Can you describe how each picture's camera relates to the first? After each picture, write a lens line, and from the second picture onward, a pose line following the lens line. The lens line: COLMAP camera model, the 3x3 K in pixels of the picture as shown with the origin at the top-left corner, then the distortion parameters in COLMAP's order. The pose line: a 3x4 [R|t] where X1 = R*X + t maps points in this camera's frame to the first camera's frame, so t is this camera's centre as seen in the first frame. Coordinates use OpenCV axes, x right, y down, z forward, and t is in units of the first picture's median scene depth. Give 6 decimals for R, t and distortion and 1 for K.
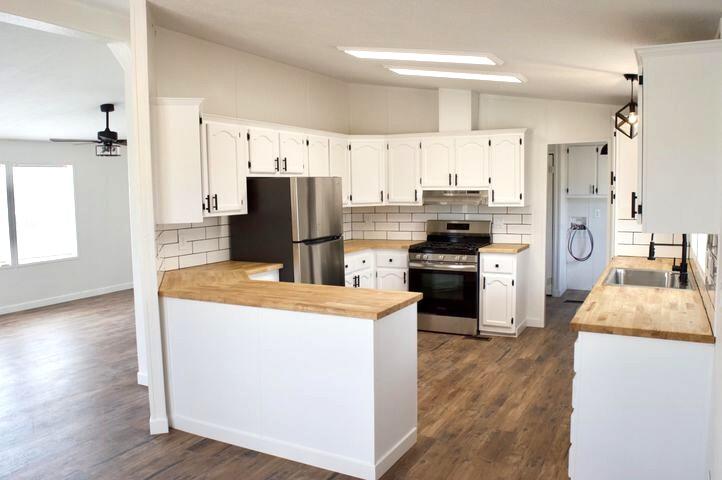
lens RADIAL K [[568.9, 0, 374.5], [0, 568.9, 239.8], [0, 0, 1]] dist [-0.003035, -0.001736]
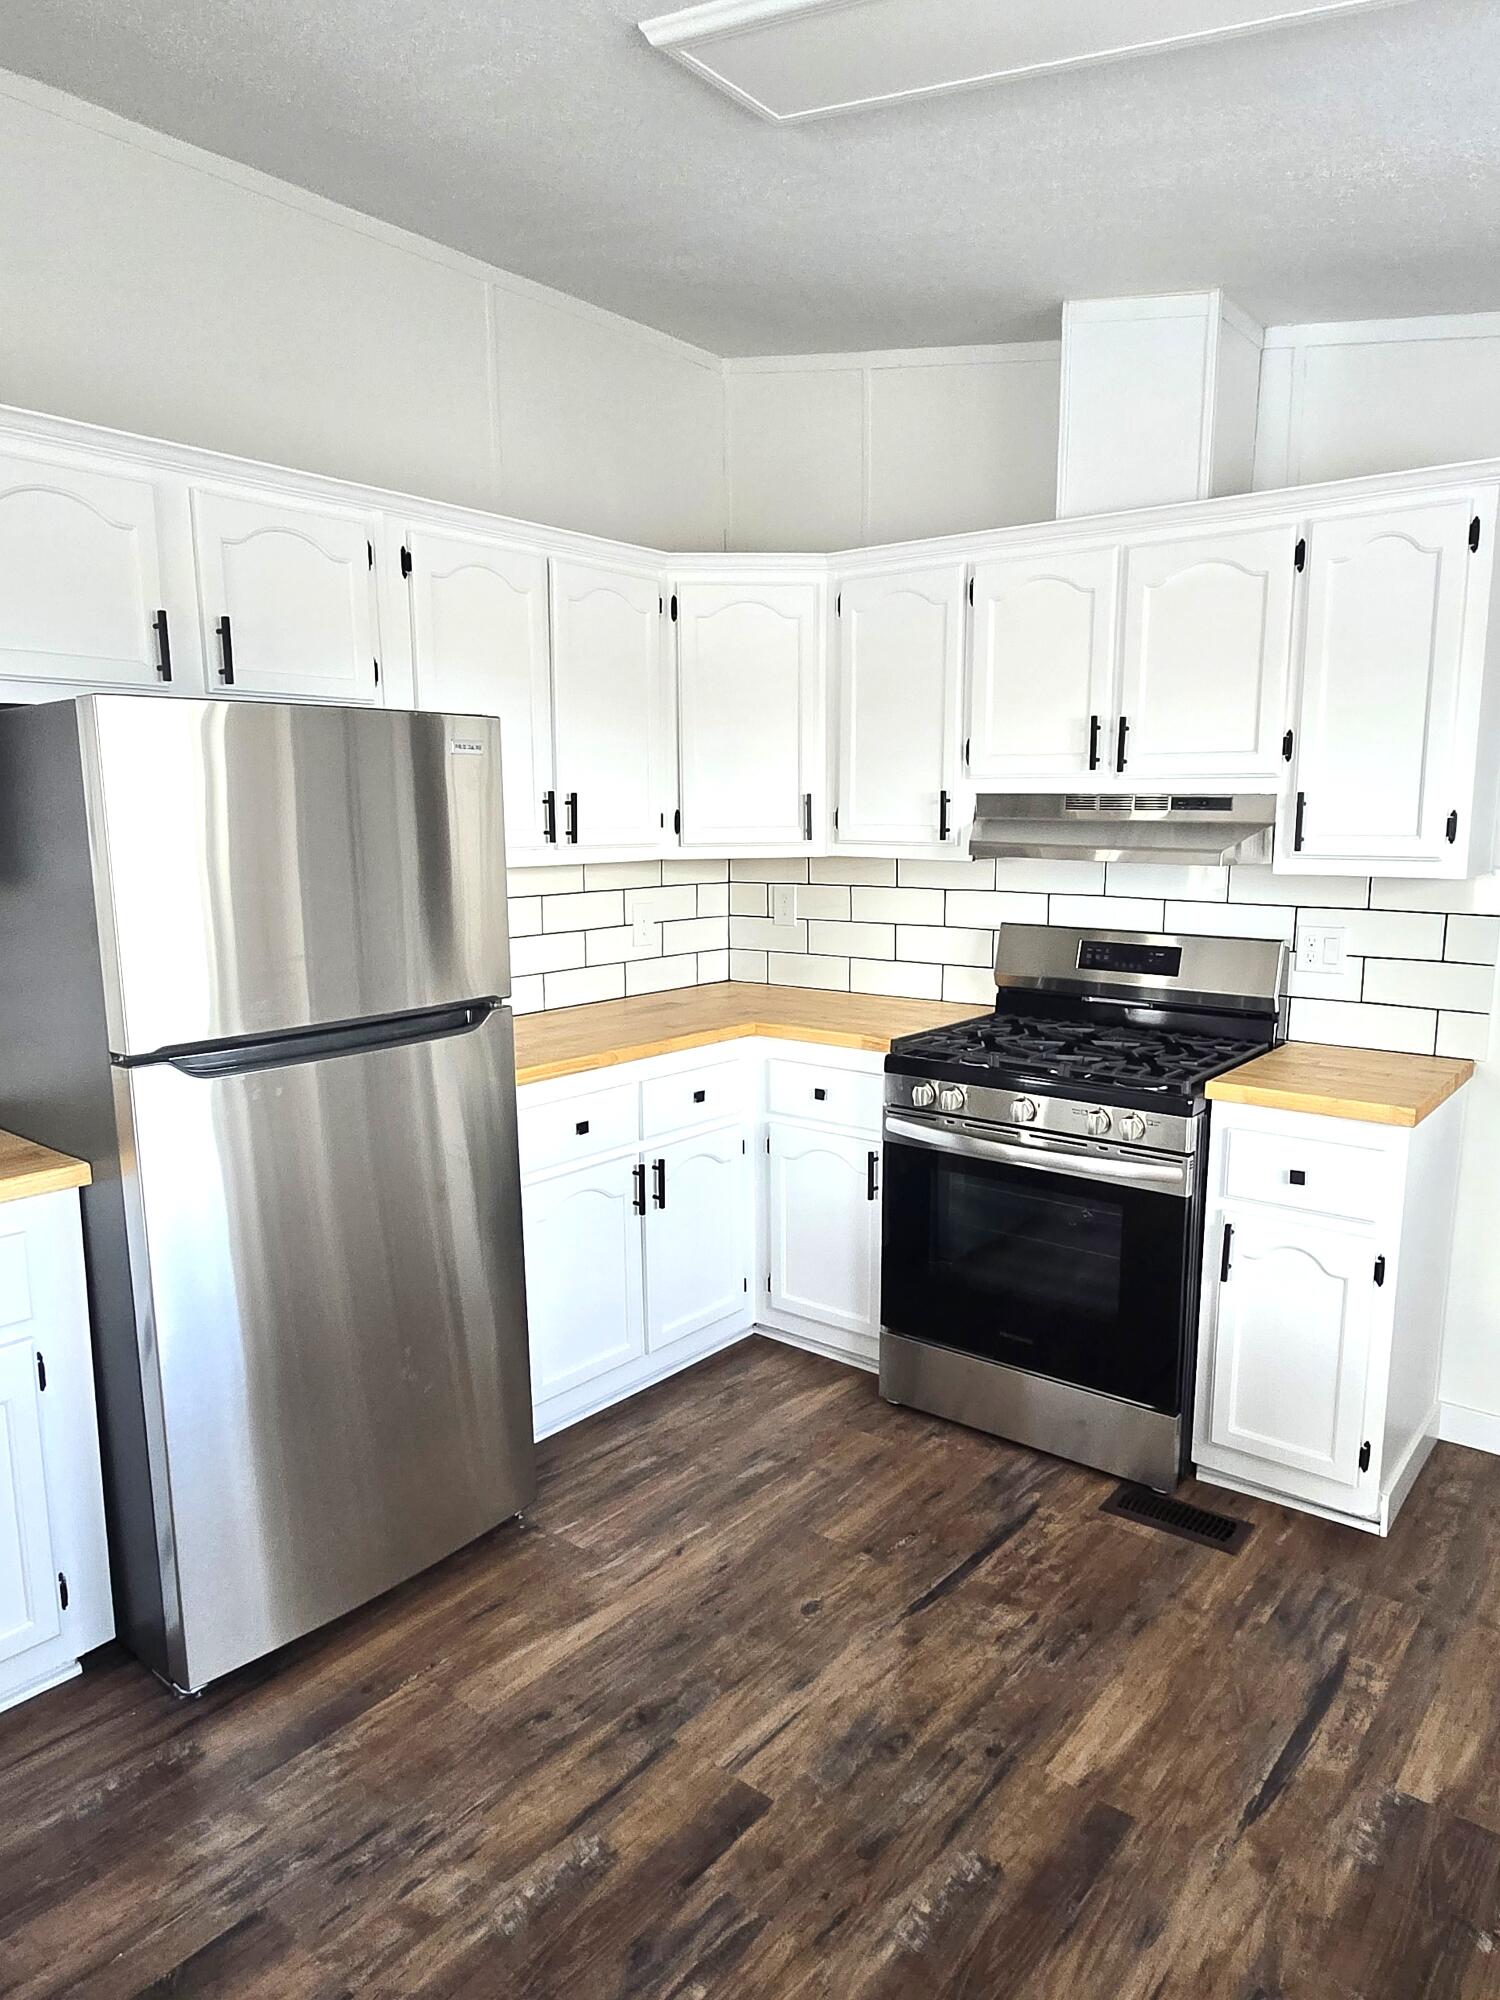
lens RADIAL K [[1326.9, 0, 757.1], [0, 1326.9, 1013.3], [0, 0, 1]] dist [0.034864, 0.001469]
pose [[0.980279, 0.044848, -0.192465, 0.111332], [-0.030931, 0.996725, 0.074719, -0.038335], [0.195185, -0.067293, 0.978455, 0.483171]]
